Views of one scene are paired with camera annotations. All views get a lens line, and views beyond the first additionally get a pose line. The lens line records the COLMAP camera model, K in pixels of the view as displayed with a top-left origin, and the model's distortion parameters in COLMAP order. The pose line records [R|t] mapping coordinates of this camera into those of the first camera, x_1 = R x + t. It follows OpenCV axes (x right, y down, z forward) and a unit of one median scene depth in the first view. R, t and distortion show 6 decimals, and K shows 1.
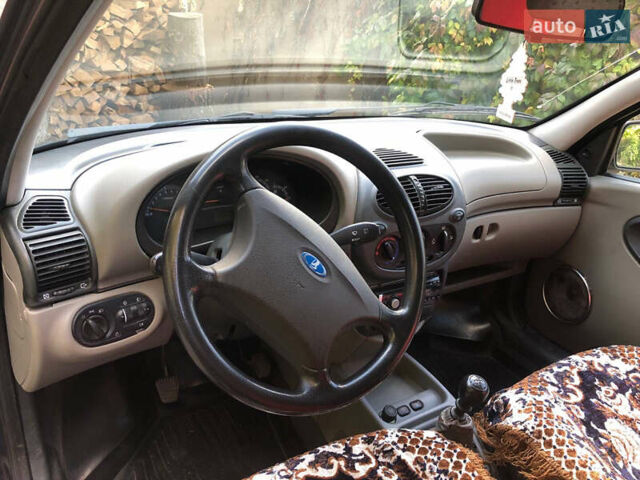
lens RADIAL K [[499.6, 0, 320.0], [0, 499.6, 240.0], [0, 0, 1]] dist [0.000511, 0.002504]
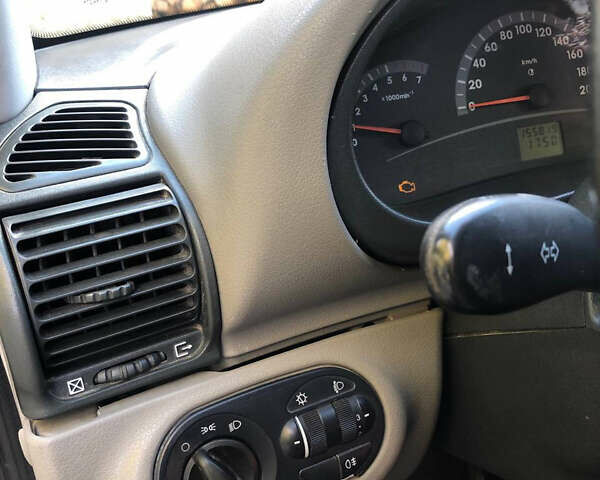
lens RADIAL K [[604.3, 0, 297.9], [0, 604.3, 226.4], [0, 0, 1]] dist [0.062750, -0.153430]
pose [[0.942735, -0.073814, -0.325271, -0.272255], [0.053544, 0.996049, -0.070848, 0.044323], [0.329216, 0.049375, 0.942963, 0.661212]]
